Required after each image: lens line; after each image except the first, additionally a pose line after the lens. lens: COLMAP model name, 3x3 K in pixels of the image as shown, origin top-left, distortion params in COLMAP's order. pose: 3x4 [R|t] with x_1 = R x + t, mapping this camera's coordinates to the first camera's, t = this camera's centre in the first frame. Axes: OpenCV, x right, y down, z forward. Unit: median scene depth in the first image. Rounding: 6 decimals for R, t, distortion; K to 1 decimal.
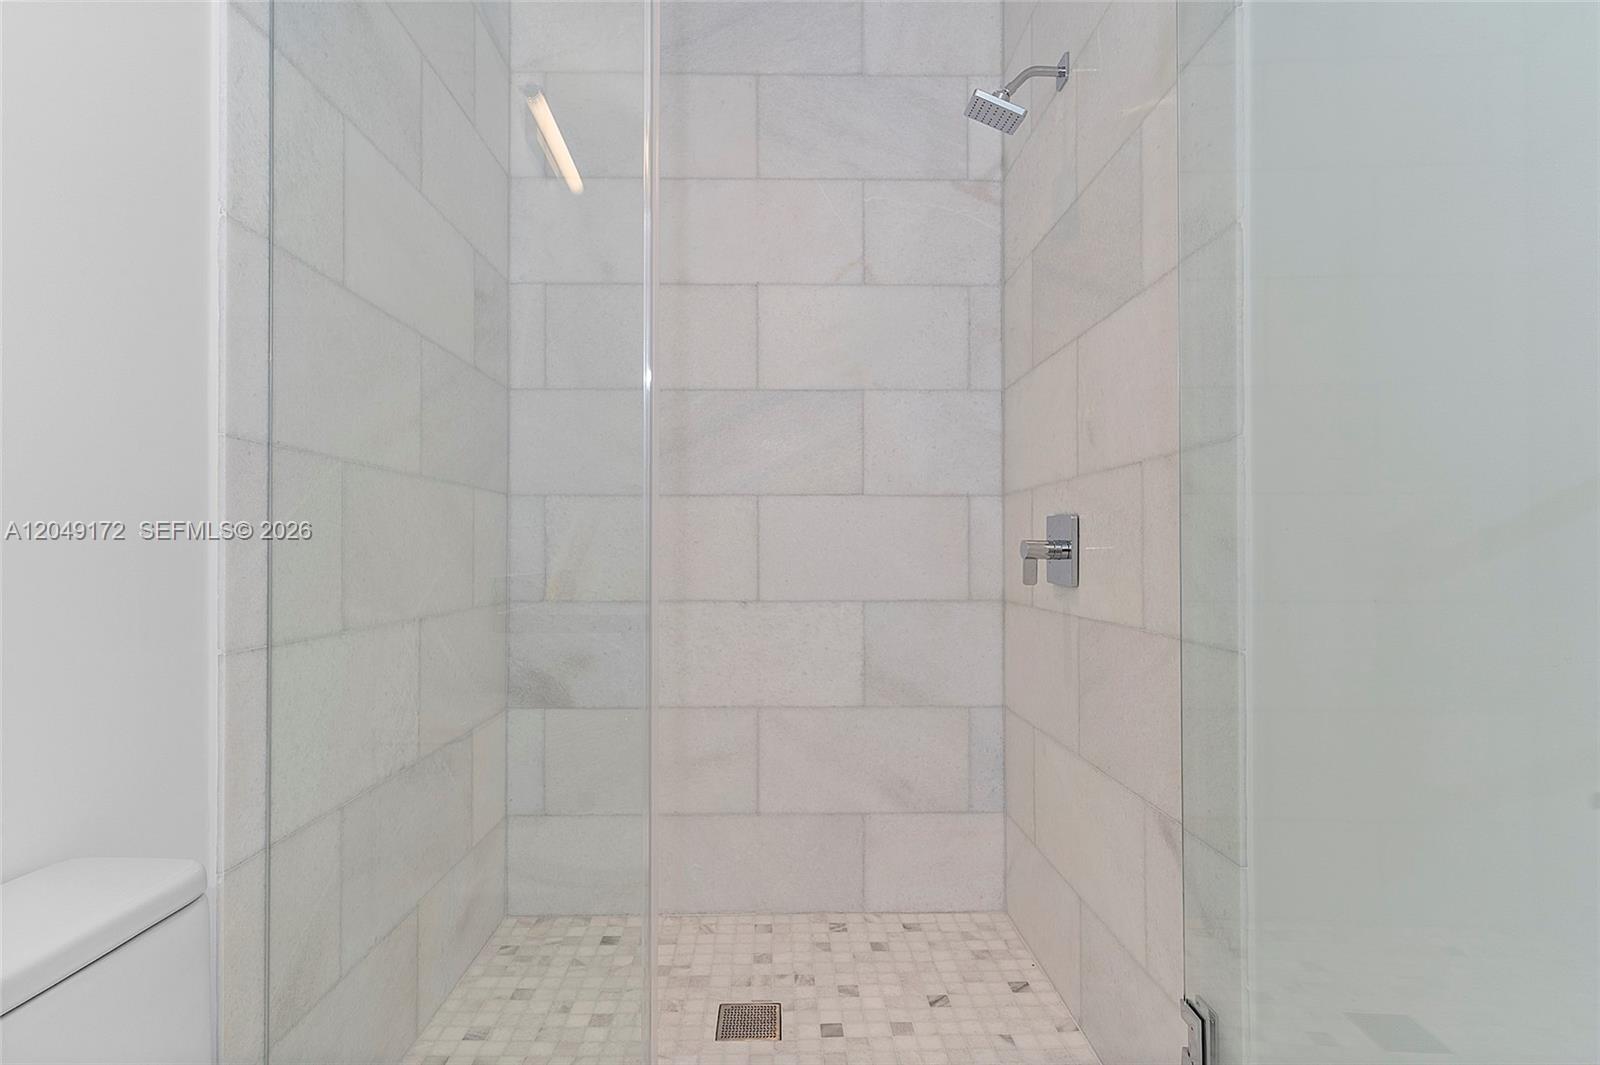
lens RADIAL K [[834.6, 0, 799.6], [0, 834.6, 544.1], [0, 0, 1]] dist [0.003185, 0.000011]
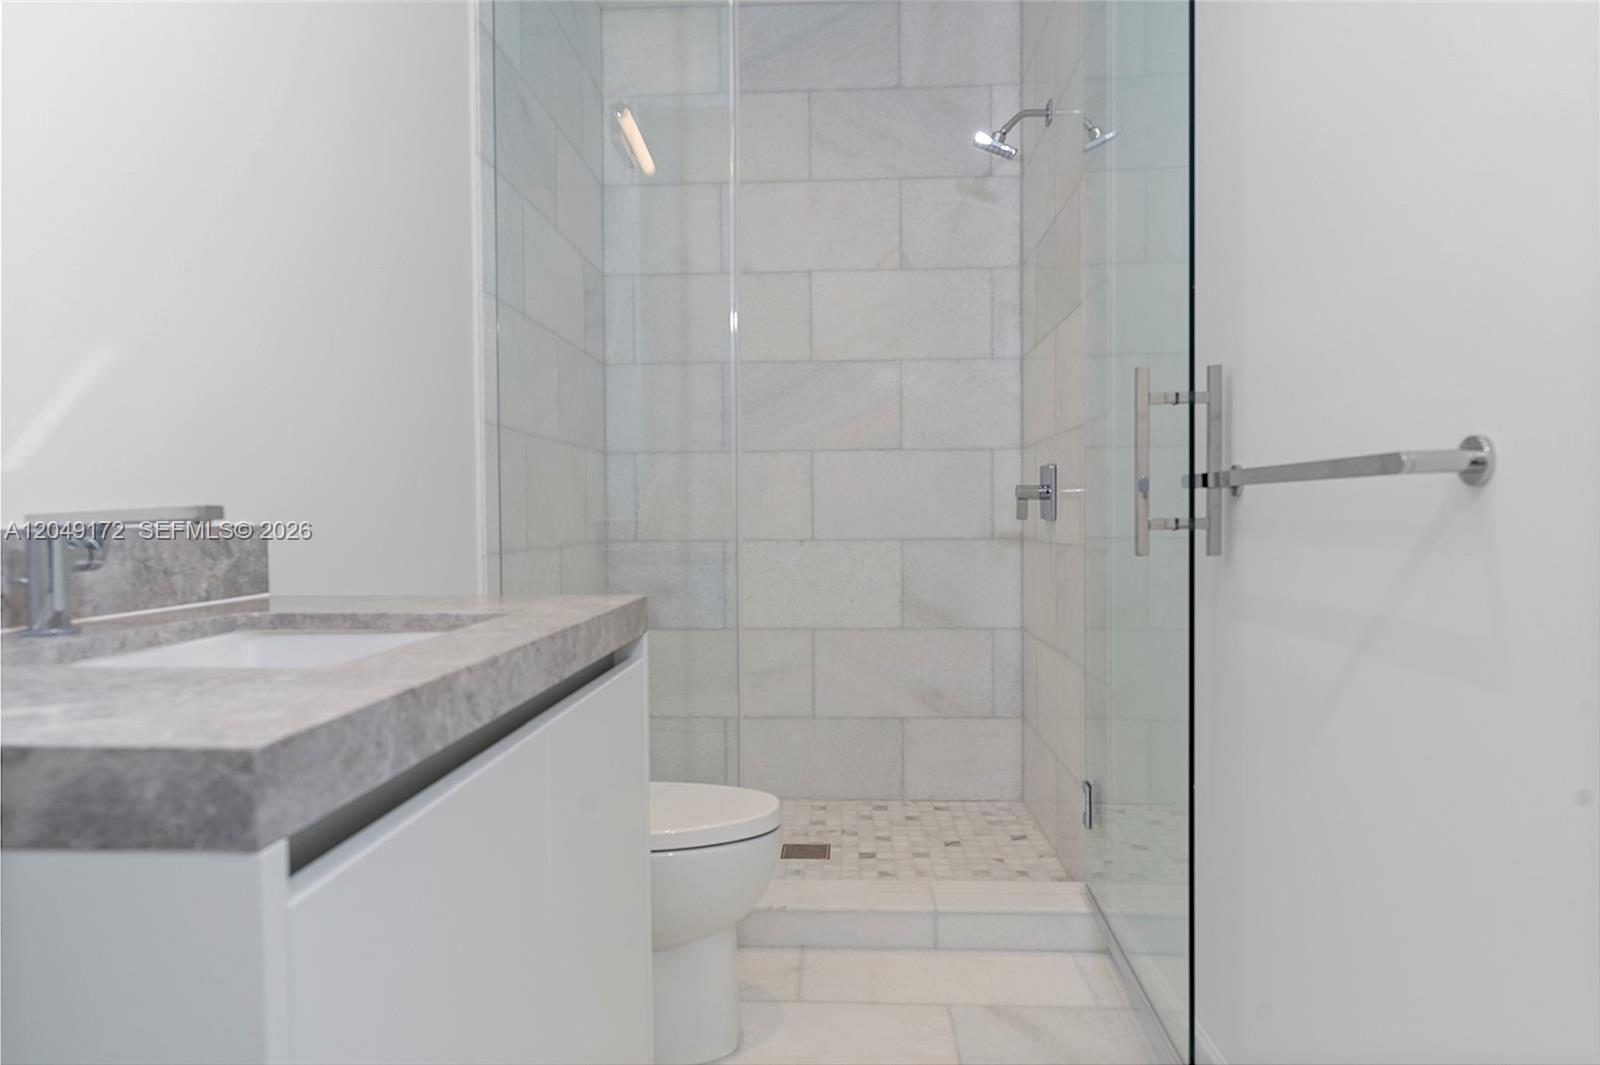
lens RADIAL K [[1038.4, 0, 798.7], [0, 1038.4, 538.0], [0, 0, 1]] dist [-0.003976, 0.000943]
pose [[0.997078, -0.004742, -0.076244, 0.043584], [0.007238, 0.999446, 0.032491, 0.017593], [0.076047, -0.032948, 0.996560, -0.483264]]
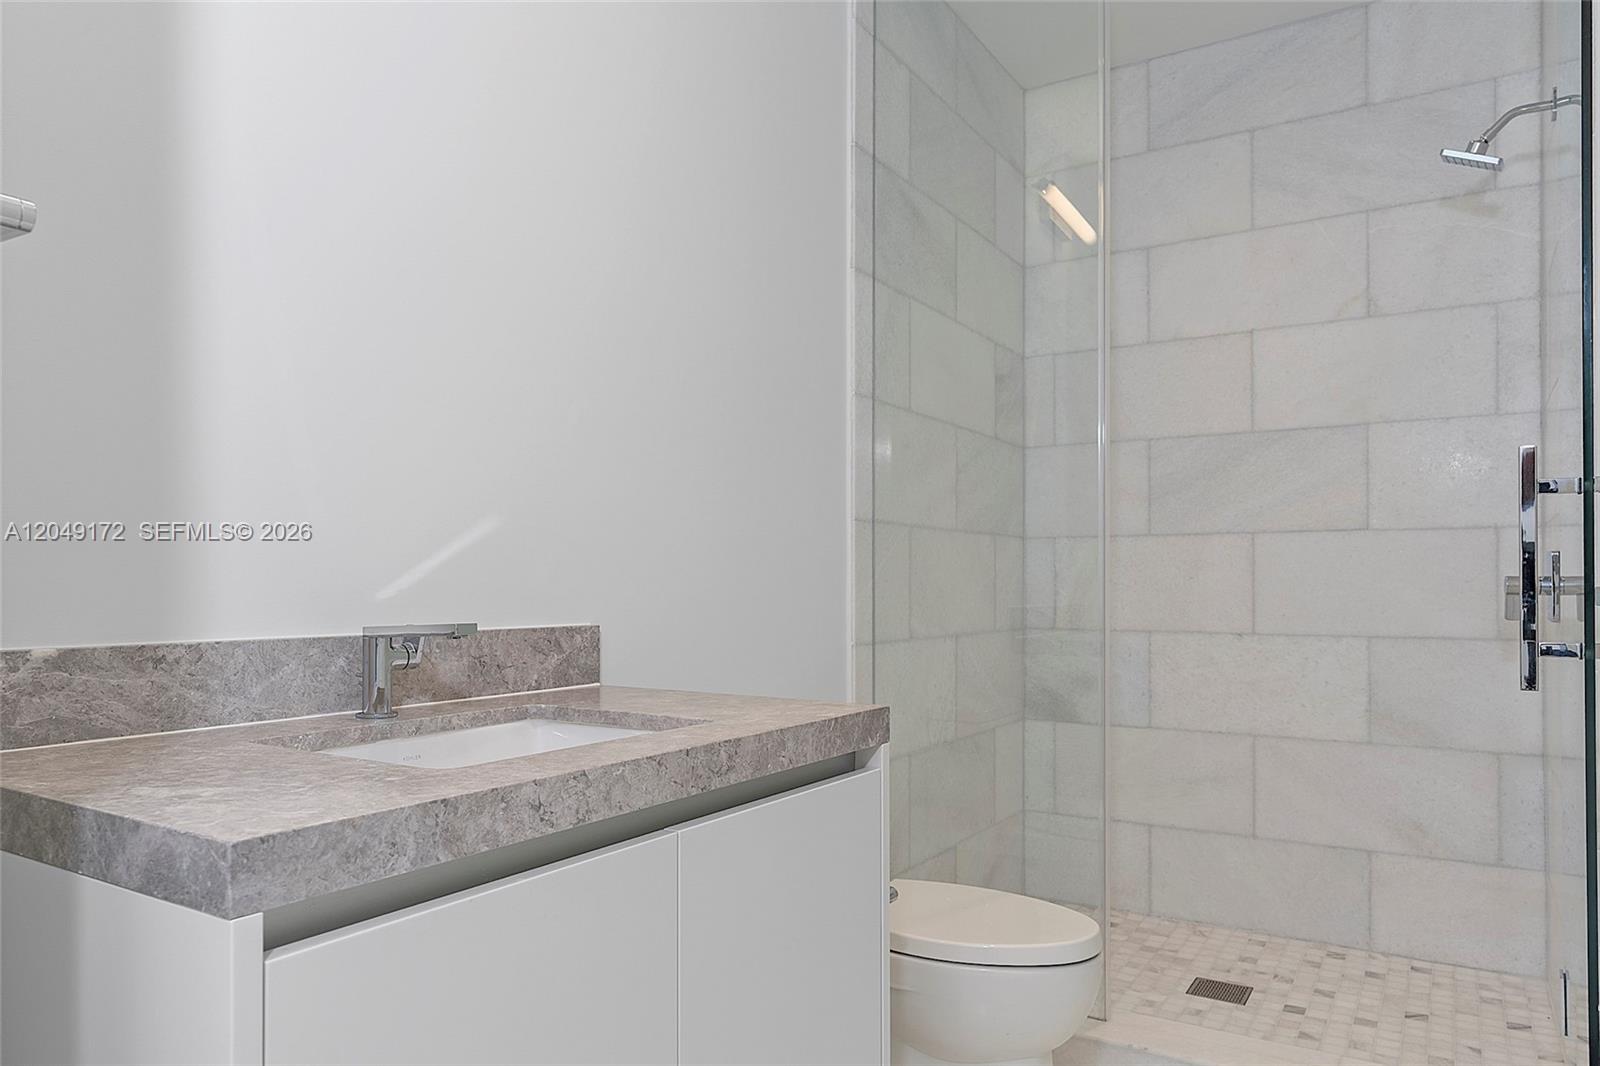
lens RADIAL K [[1065.2, 0, 779.6], [0, 1065.2, 573.1], [0, 0, 1]] dist [0.000223, 0.007511]
pose [[0.833646, -0.004465, -0.552280, 0.195613], [0.003107, 0.999989, -0.003395, -0.005209], [0.552290, 0.001115, 0.833652, -0.448656]]
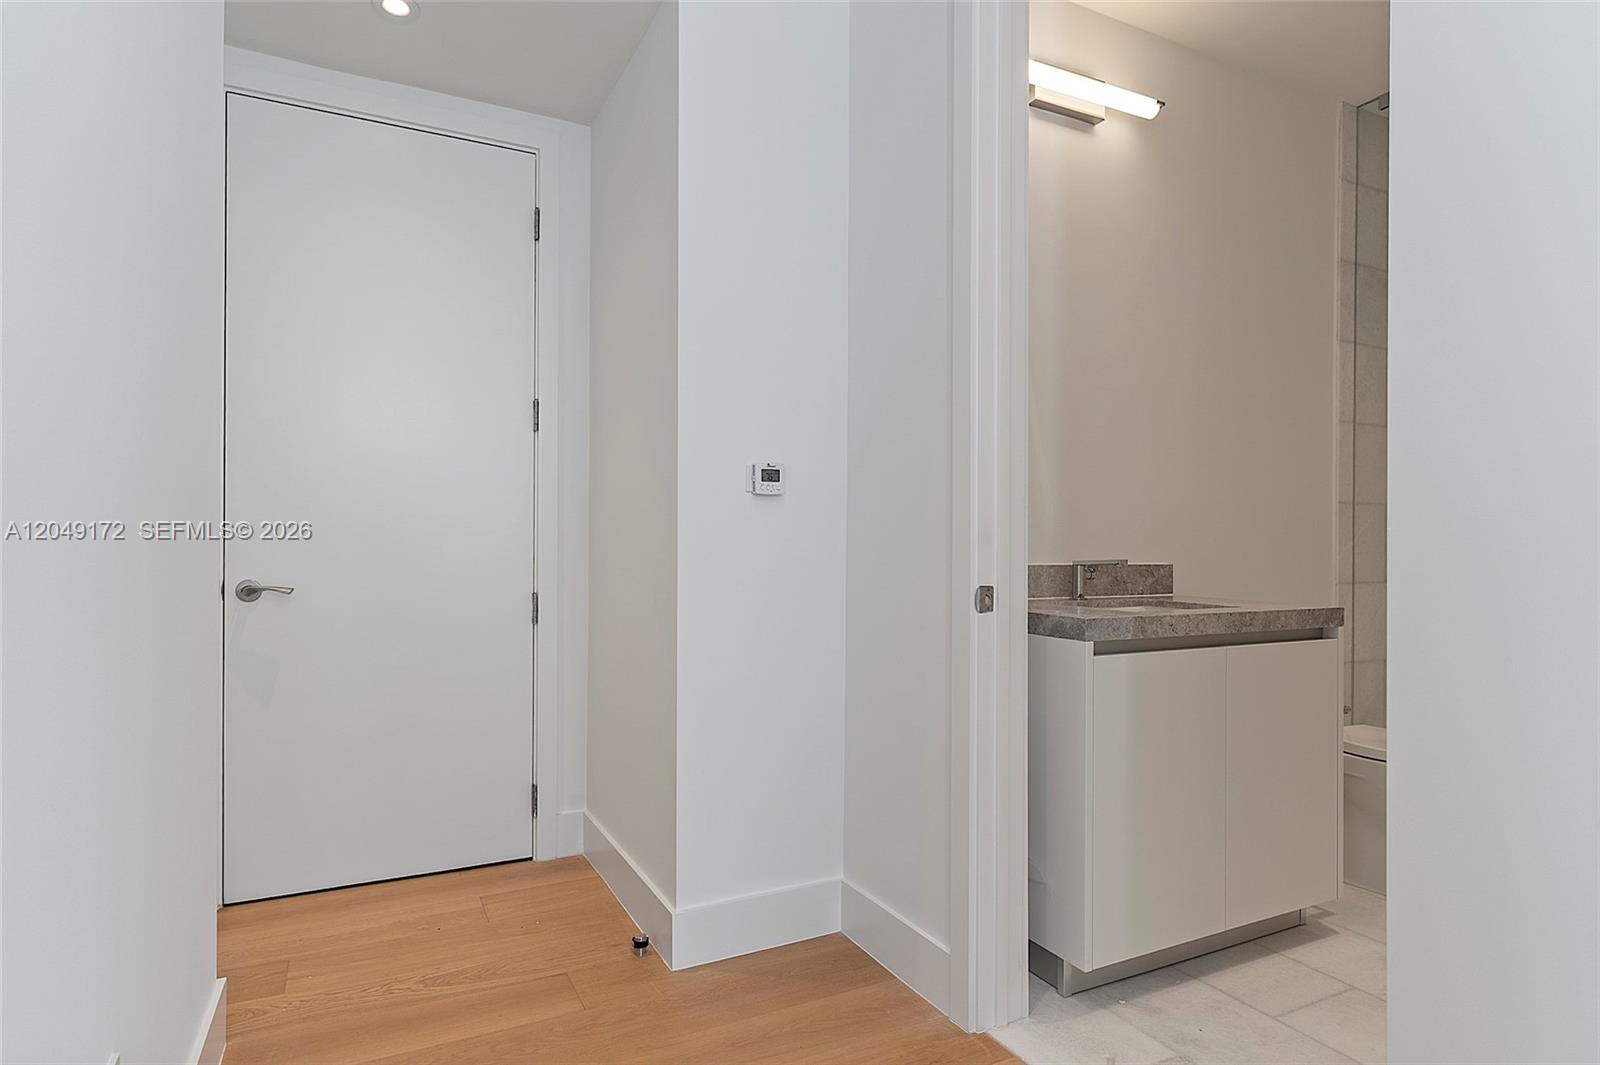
lens RADIAL K [[821.7, 0, 777.9], [0, 821.7, 546.0], [0, 0, 1]] dist [0.000587, 0.001548]
pose [[0.417609, 0.006876, -0.908601, 0.468255], [0.003015, 0.999955, 0.008953, -0.008637], [0.908622, -0.006478, 0.417569, -0.844232]]
